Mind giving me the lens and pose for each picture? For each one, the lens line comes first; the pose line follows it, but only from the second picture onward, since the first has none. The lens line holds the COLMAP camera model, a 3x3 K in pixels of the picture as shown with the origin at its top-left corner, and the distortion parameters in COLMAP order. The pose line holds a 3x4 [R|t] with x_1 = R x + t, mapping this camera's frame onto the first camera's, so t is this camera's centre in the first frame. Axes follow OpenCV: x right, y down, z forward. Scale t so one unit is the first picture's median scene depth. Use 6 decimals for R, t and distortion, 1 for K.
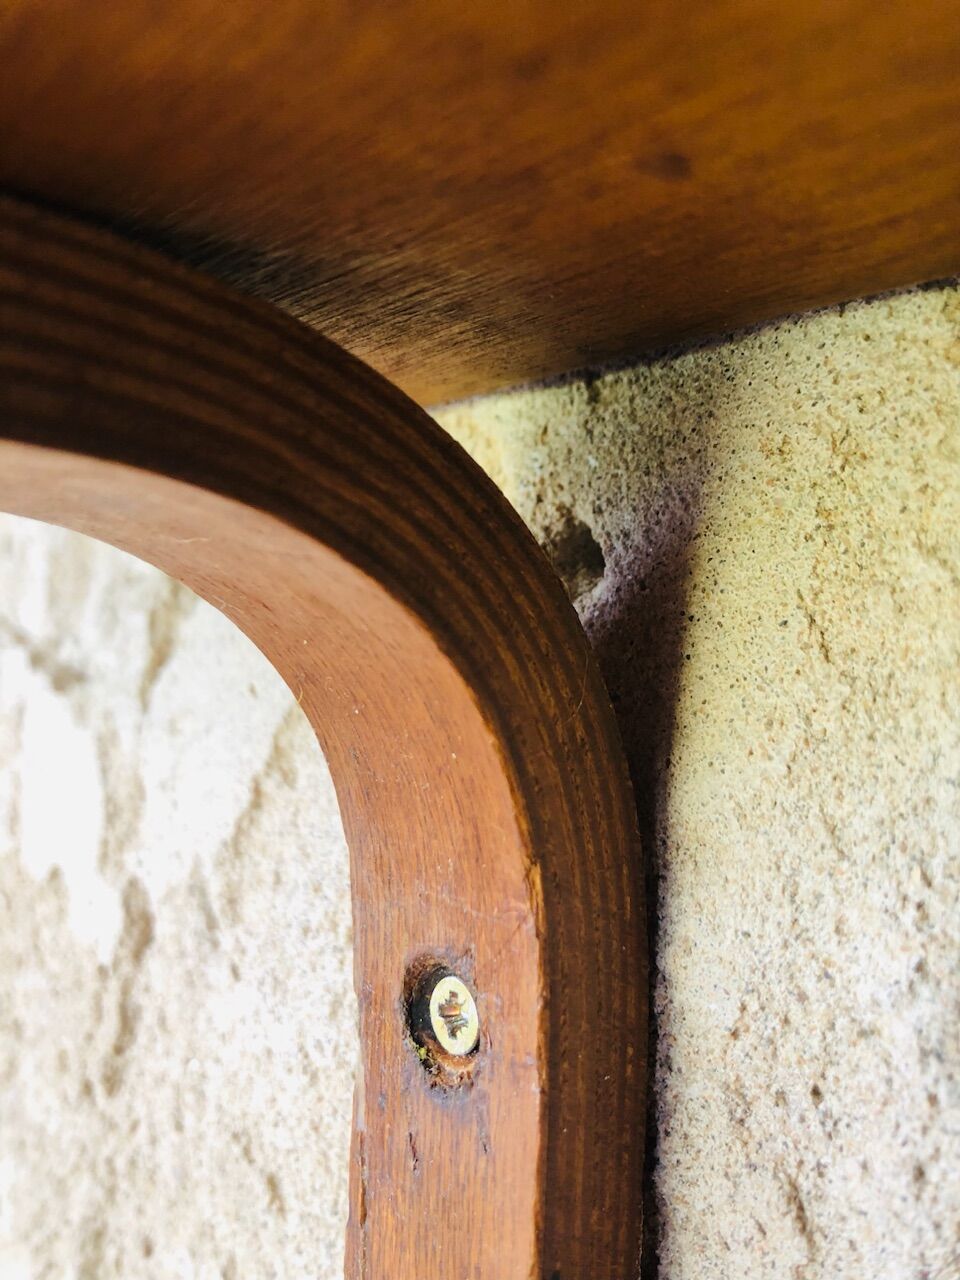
lens RADIAL K [[1112.4, 0, 477.0], [0, 1112.4, 703.5], [0, 0, 1]] dist [0.013919, -0.005816]
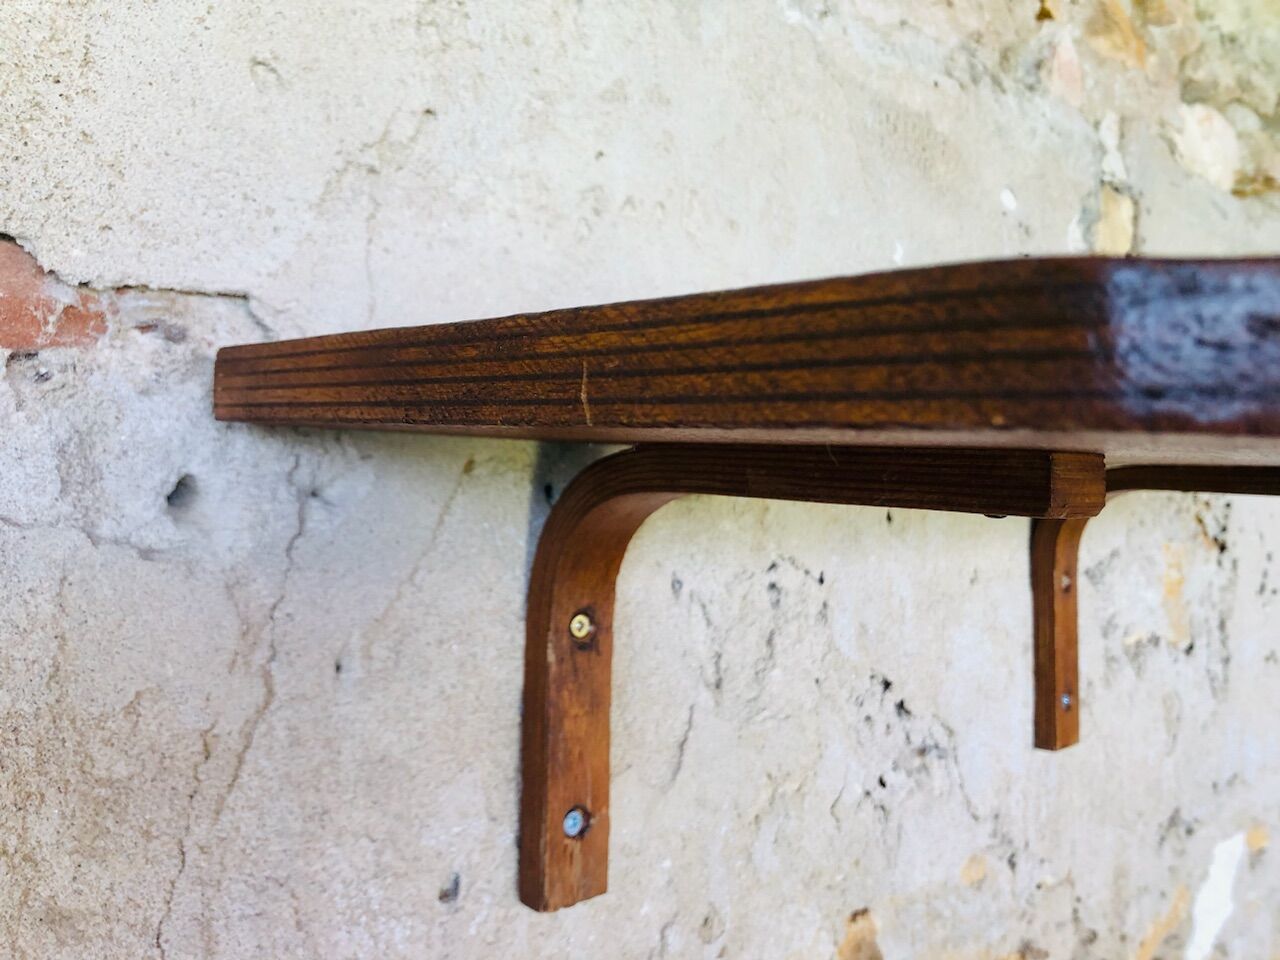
lens RADIAL K [[1064.6, 0, 640.0], [0, 1064.6, 480.0], [0, 0, 1]] dist [-0.013336, 0.010590]
pose [[-0.011994, -0.001212, 0.999927, -3.663145], [0.023537, 0.999722, 0.001494, -0.205852], [-0.999651, 0.023553, -0.011962, 0.897415]]
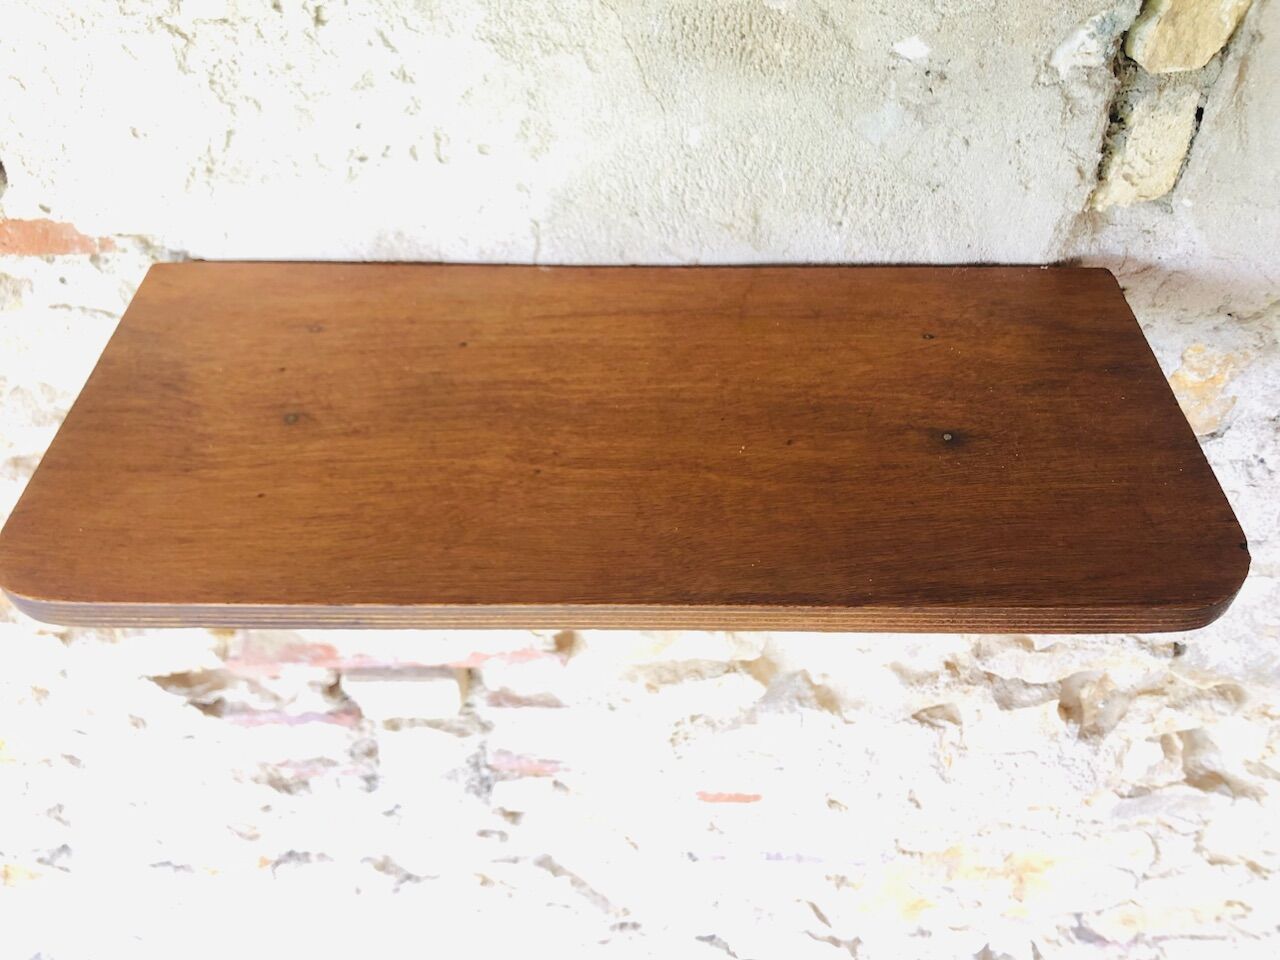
lens RADIAL K [[1071.2, 0, 653.2], [0, 1071.2, 481.0], [0, 0, 1]] dist [0.002118, 0.008936]
pose [[0.681053, -0.524529, 0.510916, -2.779949], [0.035740, 0.720731, 0.692293, -4.163849], [-0.731361, -0.453229, 0.509603, -4.364286]]
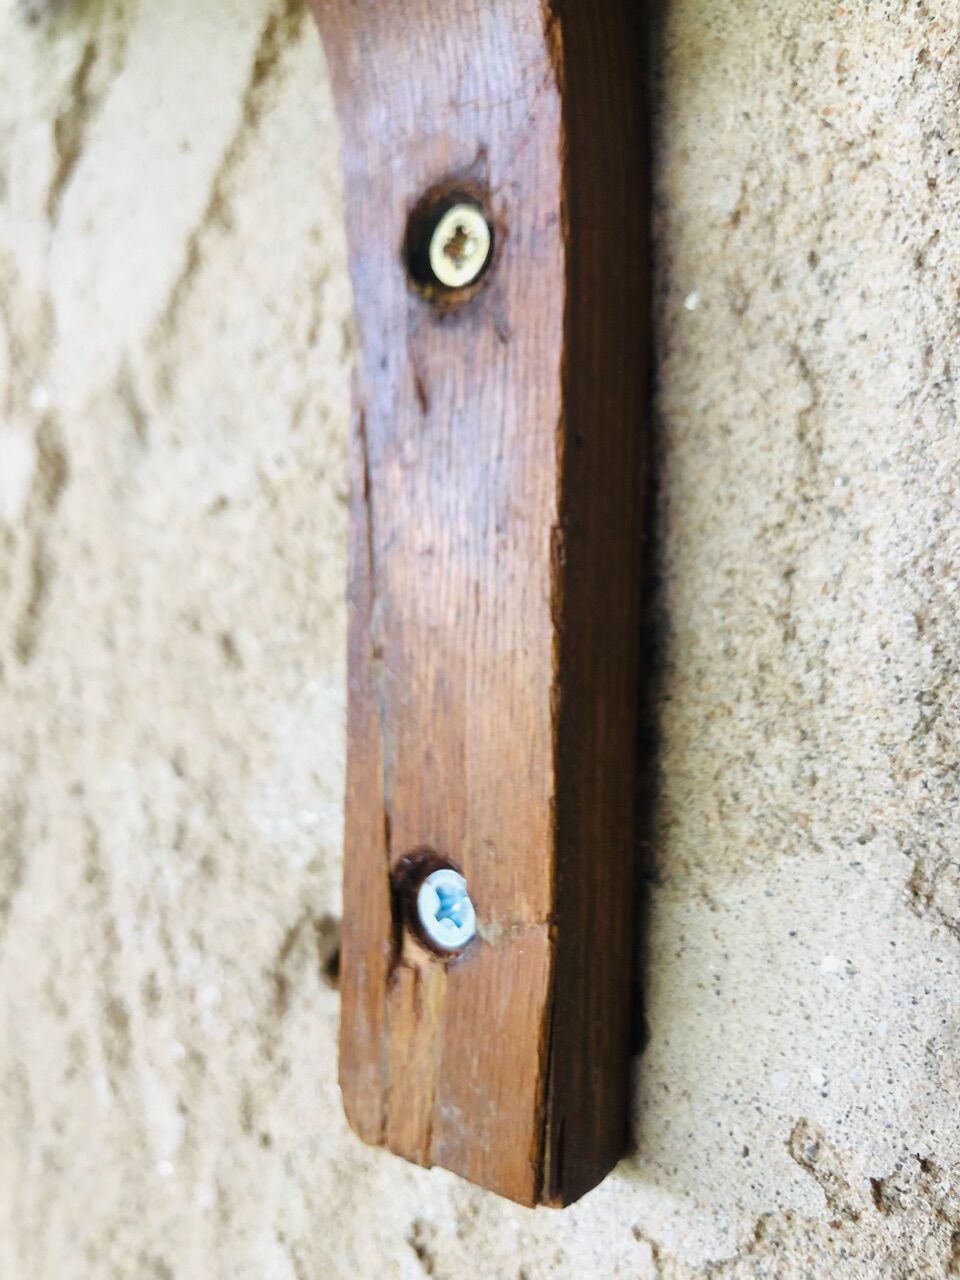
lens RADIAL K [[1099.0, 0, 480.0], [0, 1099.0, 640.0], [0, 0, 1]] dist [0.000346, 0.007688]
pose [[0.986759, -0.033264, 0.158747, -0.185999], [0.028691, 0.999107, 0.031013, 0.649649], [-0.159637, -0.026048, 0.986832, -0.004103]]
